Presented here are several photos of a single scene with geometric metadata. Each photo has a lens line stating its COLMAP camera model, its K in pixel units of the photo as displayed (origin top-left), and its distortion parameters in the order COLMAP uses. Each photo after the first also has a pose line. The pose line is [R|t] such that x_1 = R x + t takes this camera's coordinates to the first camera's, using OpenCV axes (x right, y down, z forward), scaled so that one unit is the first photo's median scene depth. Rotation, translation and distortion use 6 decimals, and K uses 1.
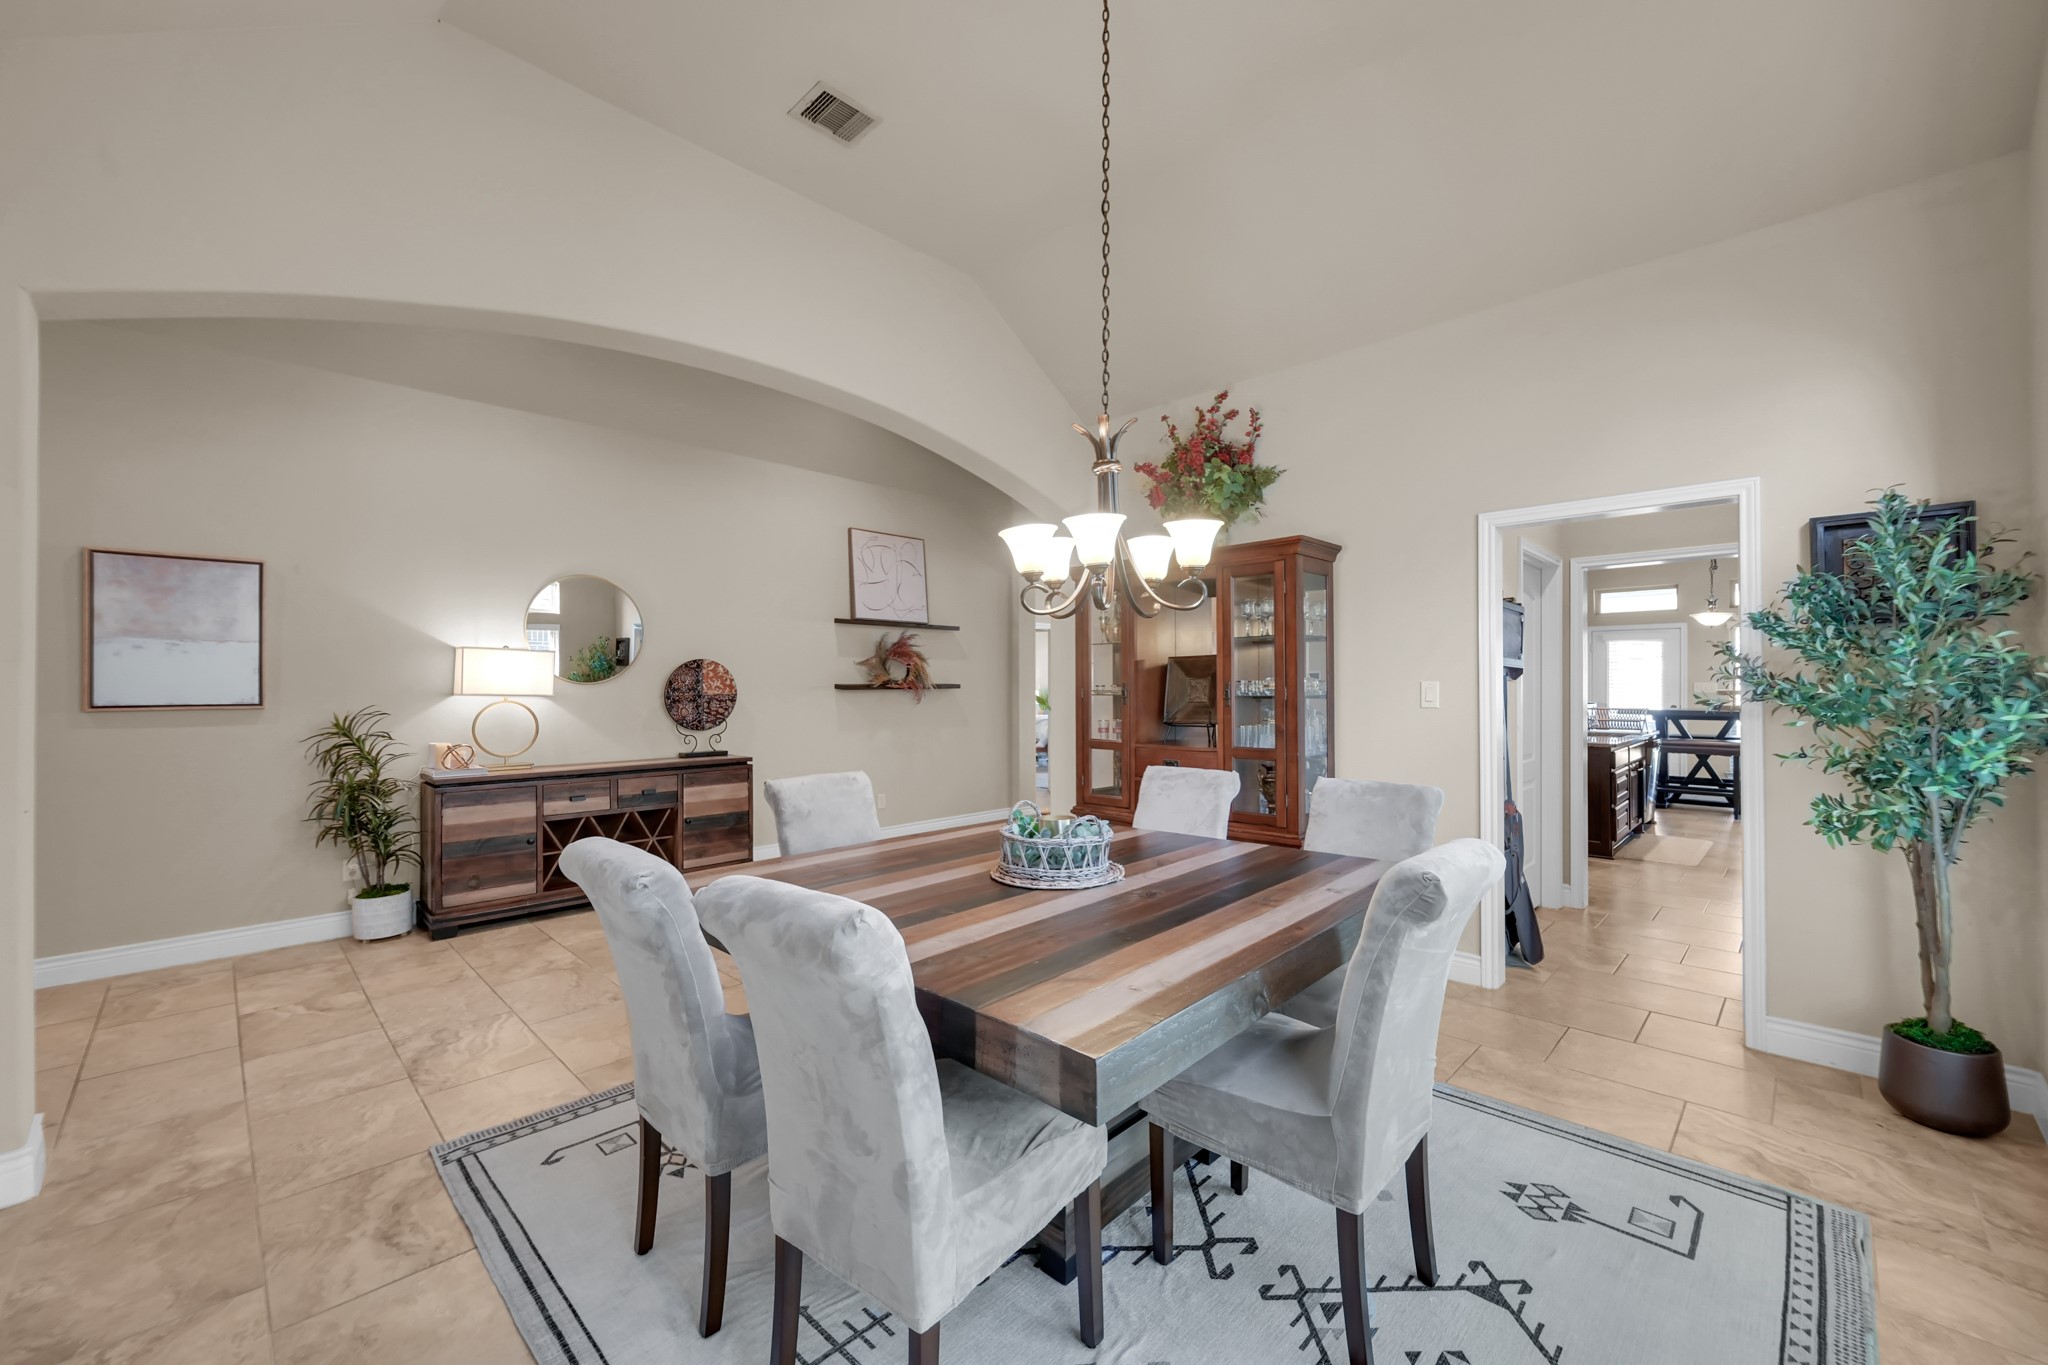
lens RADIAL K [[813.5, 0, 1024.7], [0, 813.5, 681.2], [0, 0, 1]] dist [0.001106, 0.000436]
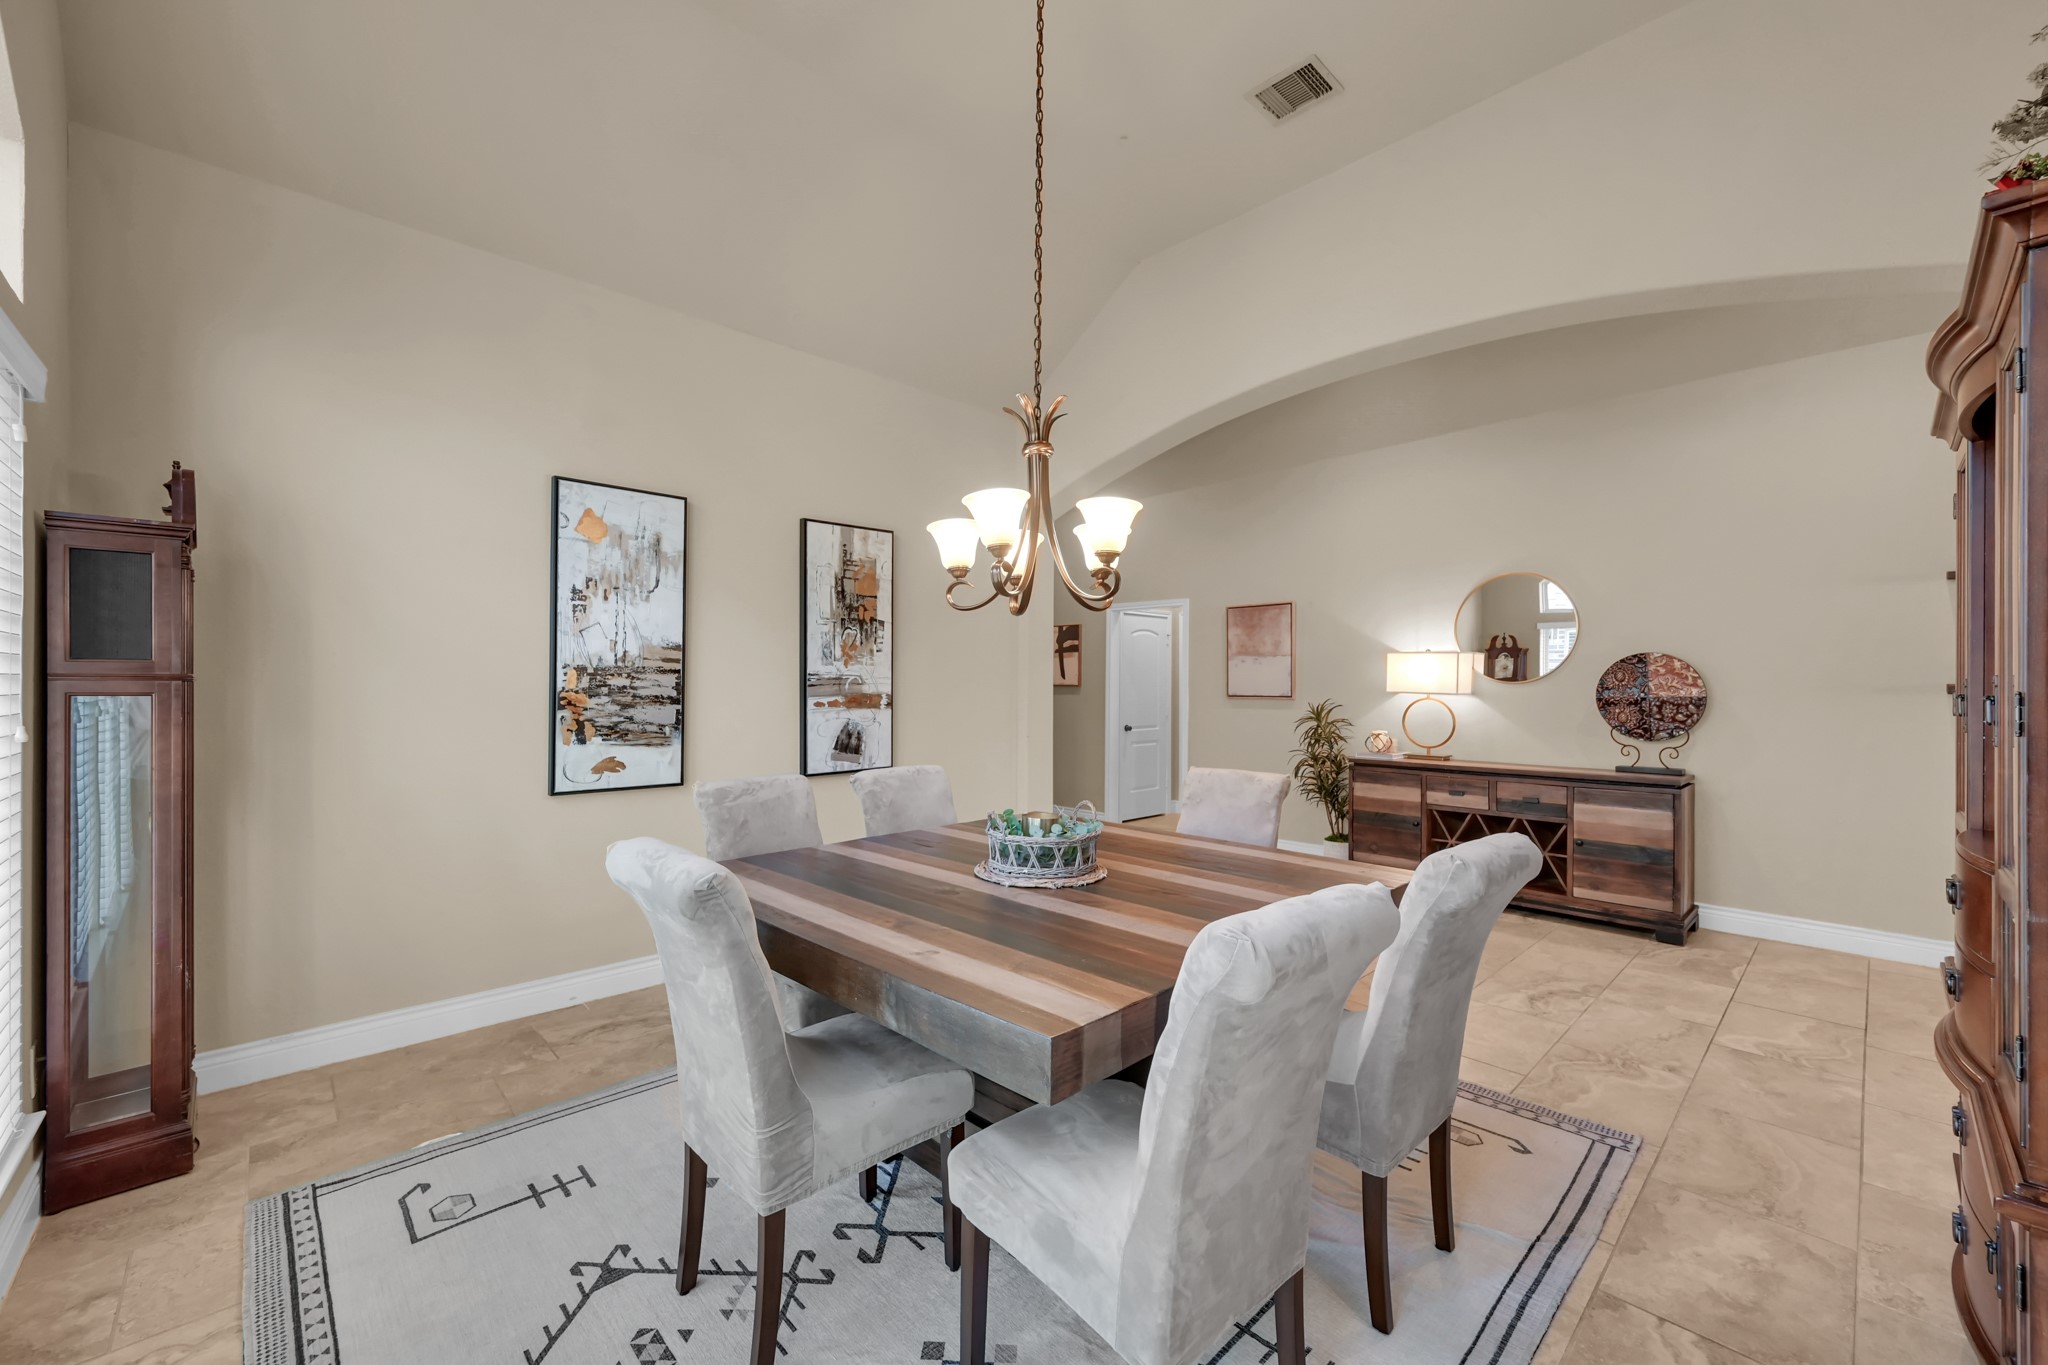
lens RADIAL K [[813.5, 0, 1045.5], [0, 813.5, 685.3], [0, 0, 1]] dist [0.001106, 0.000436]
pose [[-0.007122, 0.003246, -0.999969, 0.527716], [0.002416, 0.999992, 0.003229, 0.001604], [0.999972, -0.002393, -0.007130, 0.514750]]
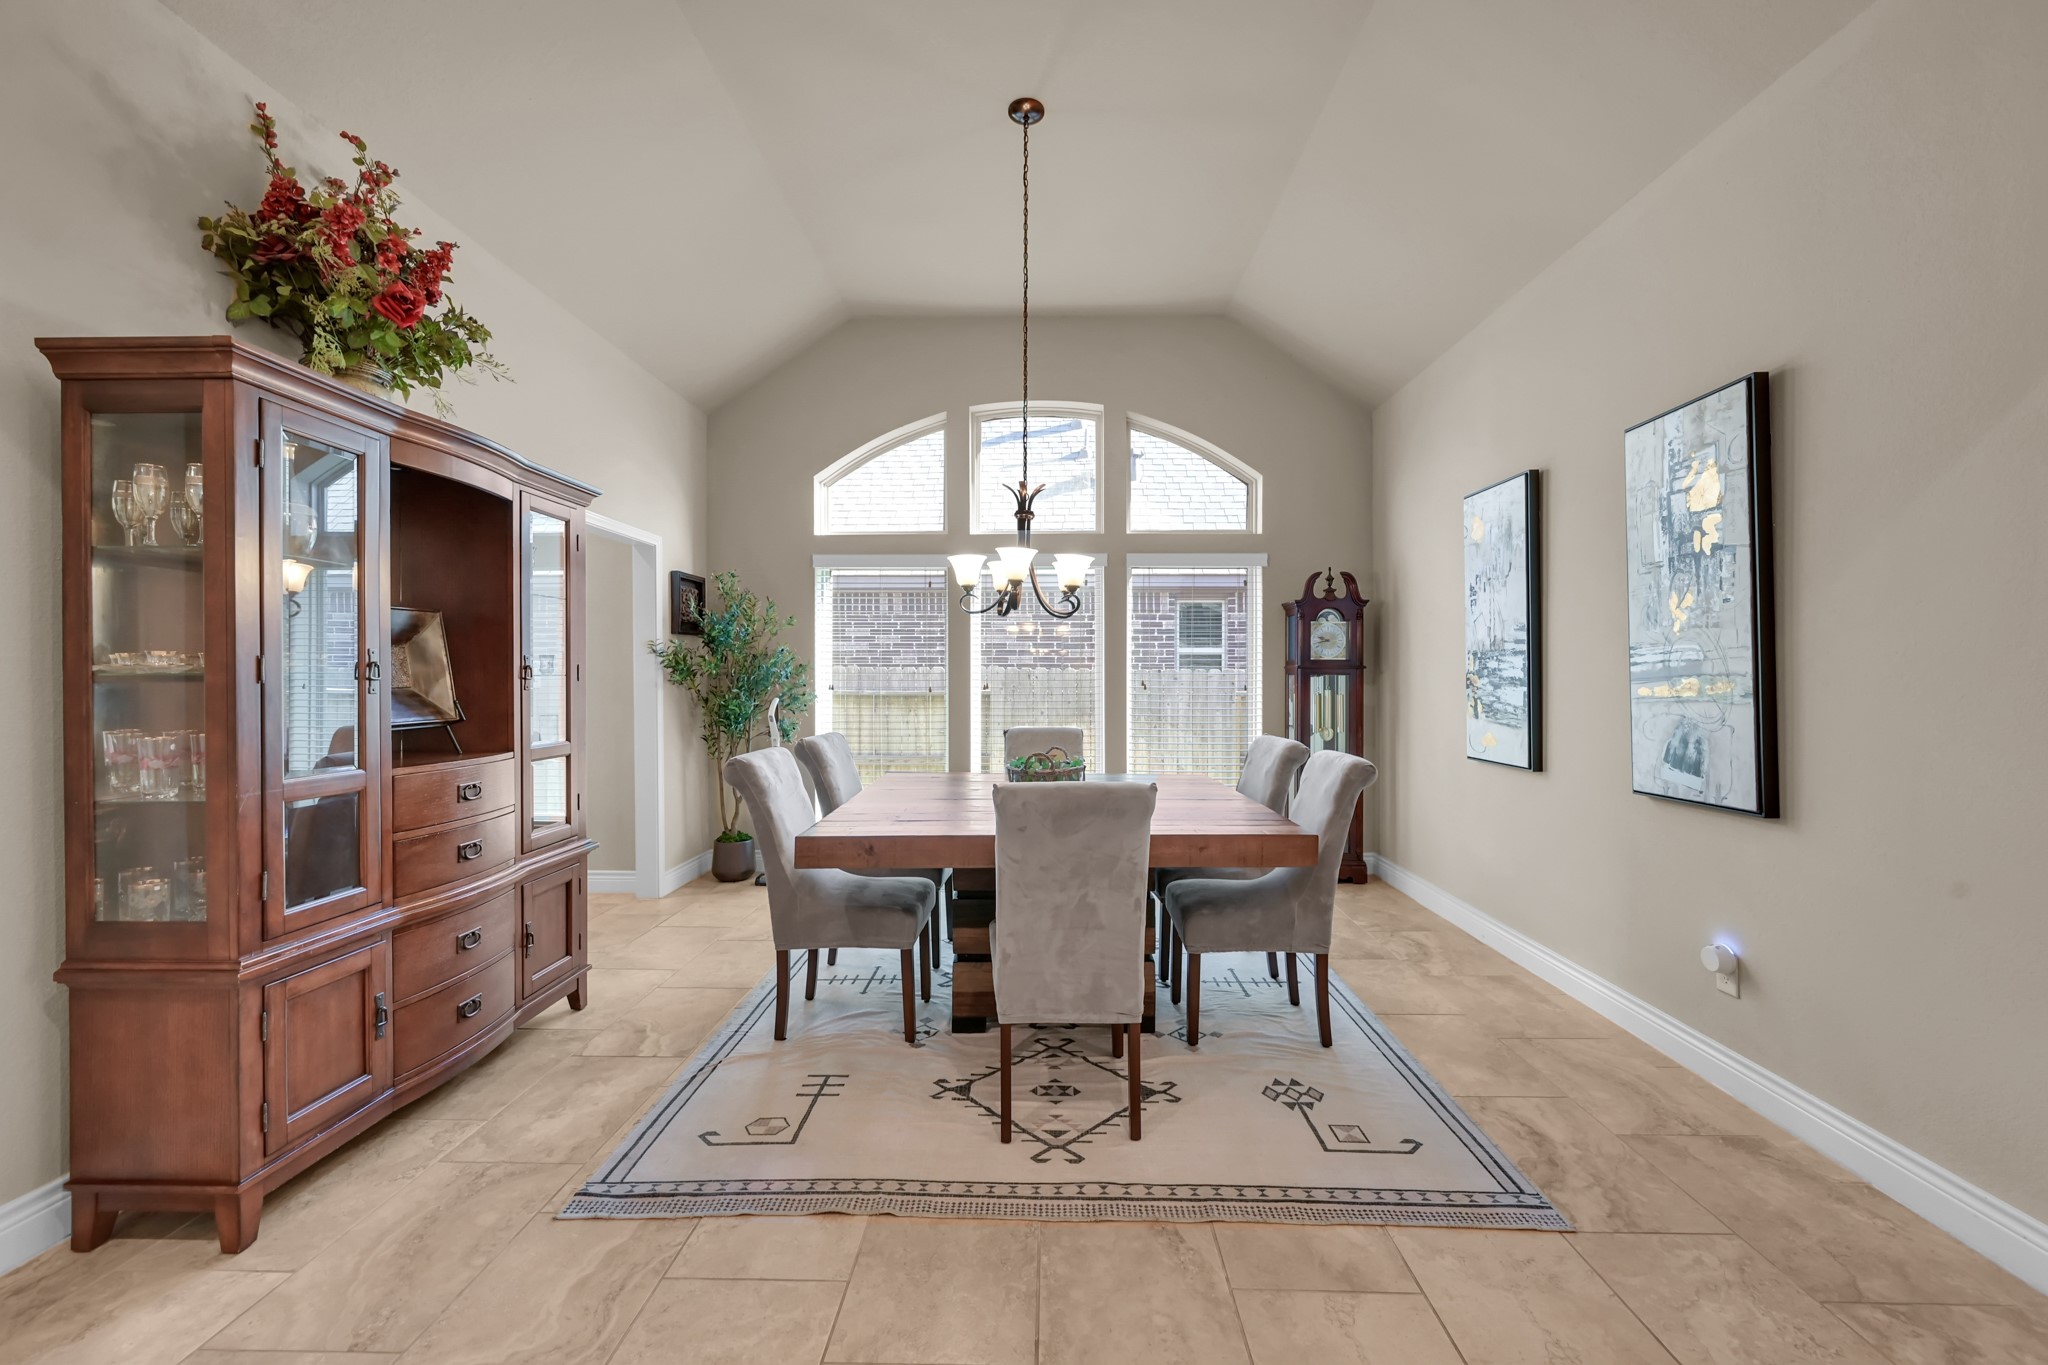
lens RADIAL K [[813.5, 0, 1032.8], [0, 813.5, 678.2], [0, 0, 1]] dist [0.001106, 0.000436]
pose [[-0.691069, 0.002302, 0.722785, -0.493675], [-0.002816, 0.999979, -0.005877, 0.020123], [-0.722784, -0.006097, -0.691047, 1.017941]]
